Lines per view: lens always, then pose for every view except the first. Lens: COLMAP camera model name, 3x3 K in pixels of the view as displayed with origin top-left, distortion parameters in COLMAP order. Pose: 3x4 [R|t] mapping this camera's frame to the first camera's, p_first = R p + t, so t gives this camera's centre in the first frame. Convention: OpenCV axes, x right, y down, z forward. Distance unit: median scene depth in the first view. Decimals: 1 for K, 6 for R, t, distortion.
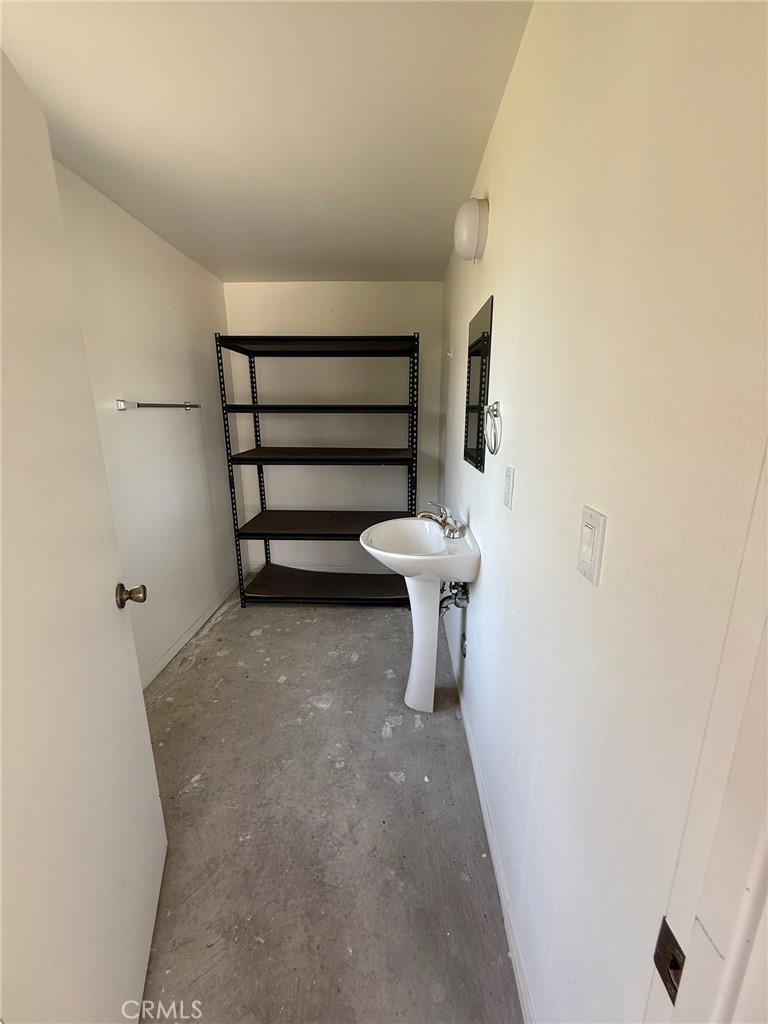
lens RADIAL K [[410.5, 0, 384.5], [0, 410.5, 510.5], [0, 0, 1]] dist [-0.001983, -0.000244]
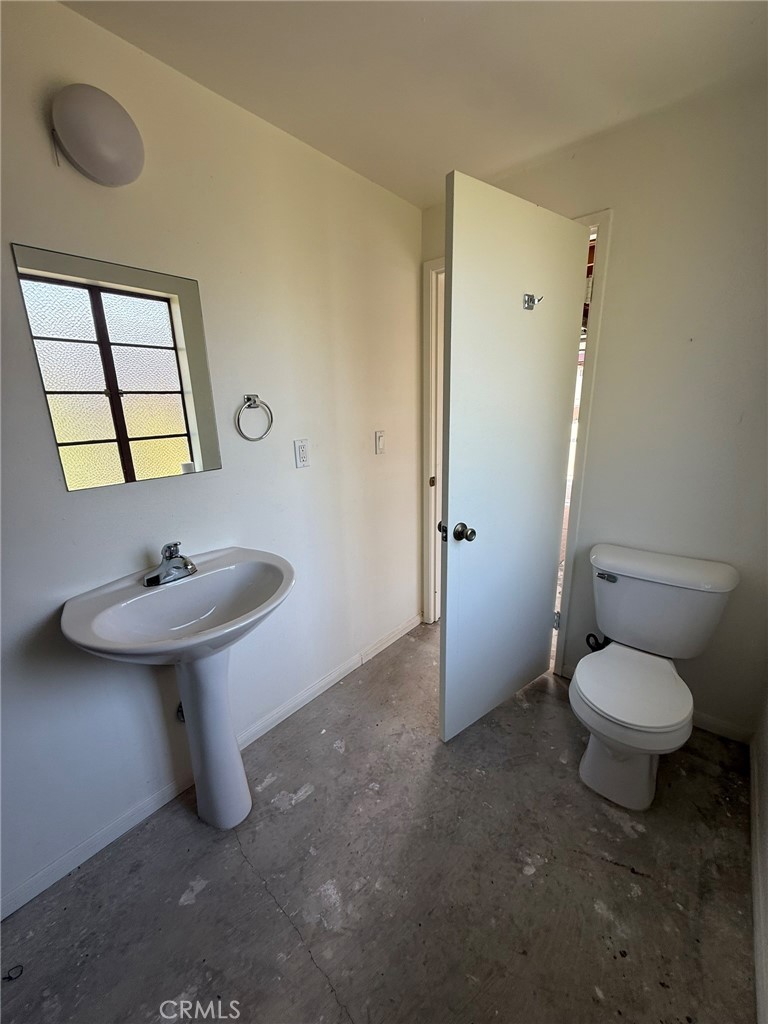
lens RADIAL K [[410.5, 0, 384.2], [0, 410.5, 512.5], [0, 0, 1]] dist [-0.001983, -0.000244]
pose [[-0.790000, -0.141788, 0.596487, -0.606933], [0.169278, 0.884632, 0.434477, -0.329589], [-0.589275, 0.444209, -0.674858, 1.378635]]
